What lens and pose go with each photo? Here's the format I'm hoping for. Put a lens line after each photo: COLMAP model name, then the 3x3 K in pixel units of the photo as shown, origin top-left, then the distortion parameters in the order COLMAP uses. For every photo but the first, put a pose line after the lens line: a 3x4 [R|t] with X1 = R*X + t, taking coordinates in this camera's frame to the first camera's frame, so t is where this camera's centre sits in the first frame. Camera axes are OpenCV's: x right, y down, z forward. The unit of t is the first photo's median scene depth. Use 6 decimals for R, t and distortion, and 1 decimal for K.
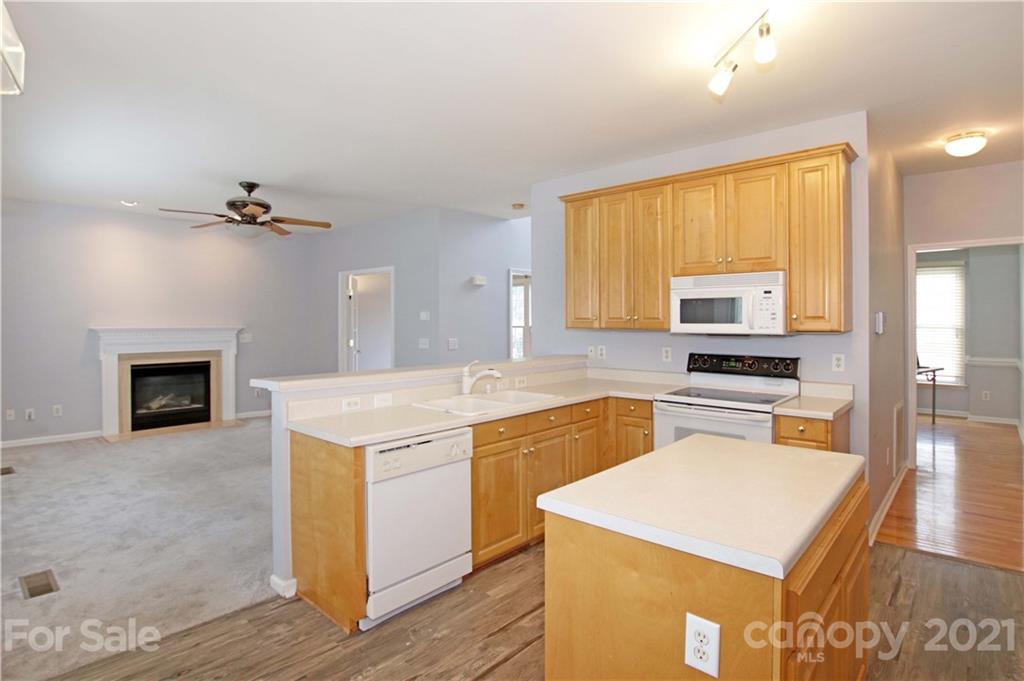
lens RADIAL K [[526.4, 0, 523.2], [0, 526.4, 316.0], [0, 0, 1]] dist [-0.025778, 0.000458]
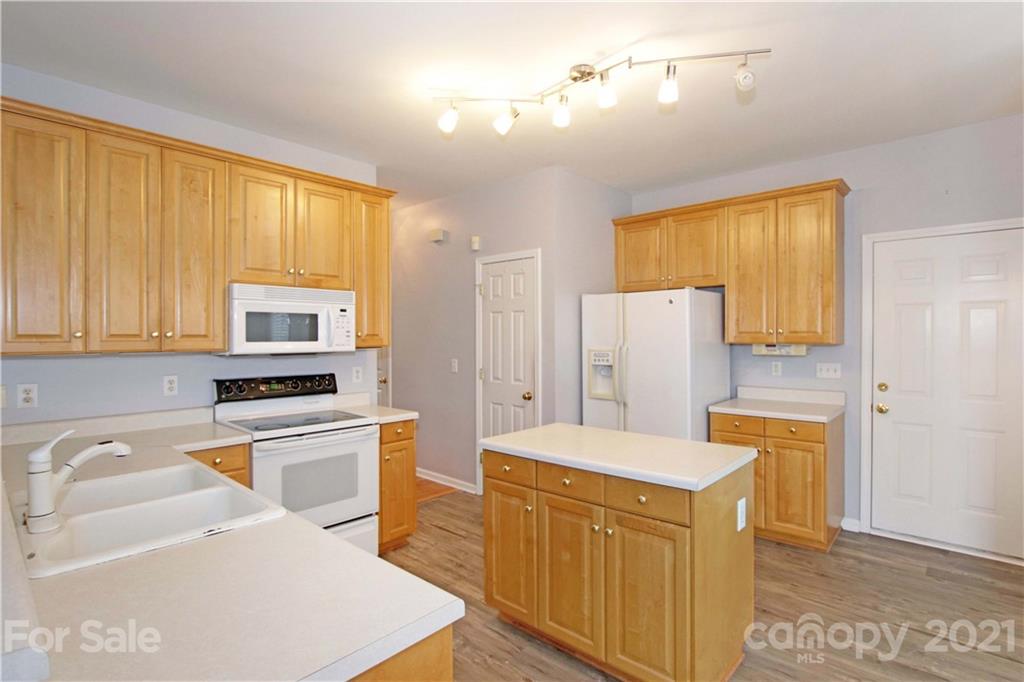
lens RADIAL K [[509.0, 0, 516.4], [0, 509.0, 338.8], [0, 0, 1]] dist [-0.009902, -0.000677]
pose [[0.014958, -0.003517, 0.999882, -0.440746], [-0.004598, 0.999983, 0.003586, 0.004001], [-0.999878, -0.004651, 0.014942, 0.537696]]
